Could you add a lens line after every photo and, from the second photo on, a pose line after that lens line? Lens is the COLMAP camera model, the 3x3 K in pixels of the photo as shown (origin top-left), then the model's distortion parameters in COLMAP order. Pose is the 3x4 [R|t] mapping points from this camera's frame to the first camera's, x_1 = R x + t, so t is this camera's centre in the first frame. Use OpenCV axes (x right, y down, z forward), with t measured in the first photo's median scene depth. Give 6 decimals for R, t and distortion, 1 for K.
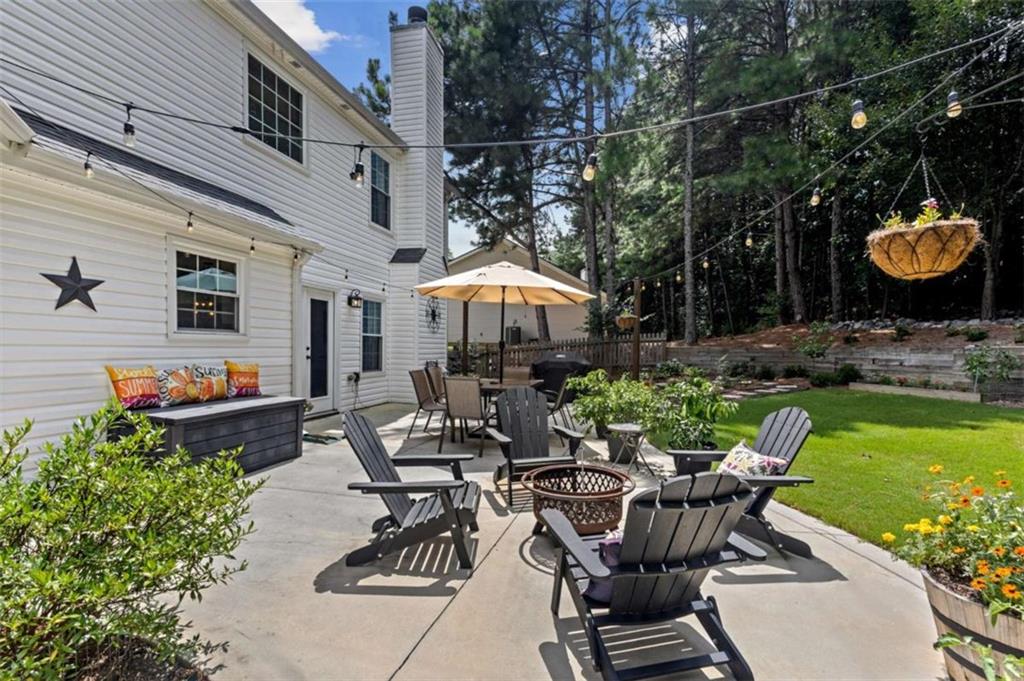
lens RADIAL K [[517.9, 0, 541.1], [0, 517.9, 344.4], [0, 0, 1]] dist [0.041694, 0.000082]
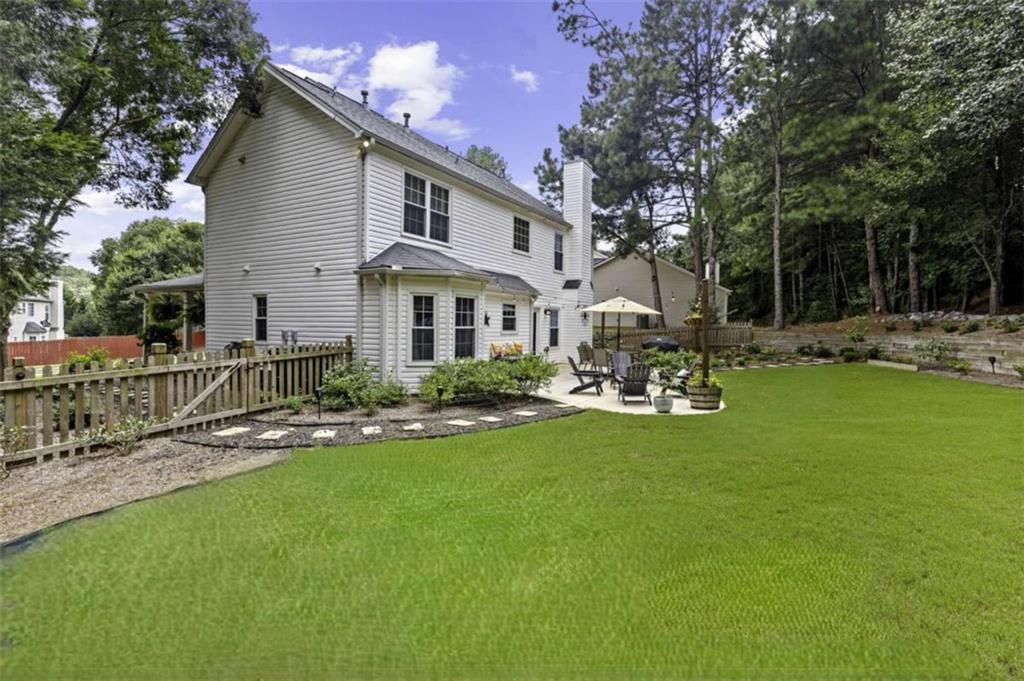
lens RADIAL K [[472.6, 0, 512.0], [0, 472.6, 340.5], [0, 0, 1]] dist [0.000603, 0.000036]
pose [[0.941321, 0.012851, -0.337267, 0.111296], [-0.000718, 0.999349, 0.036074, -0.030274], [0.337511, -0.033716, 0.940718, -0.648232]]
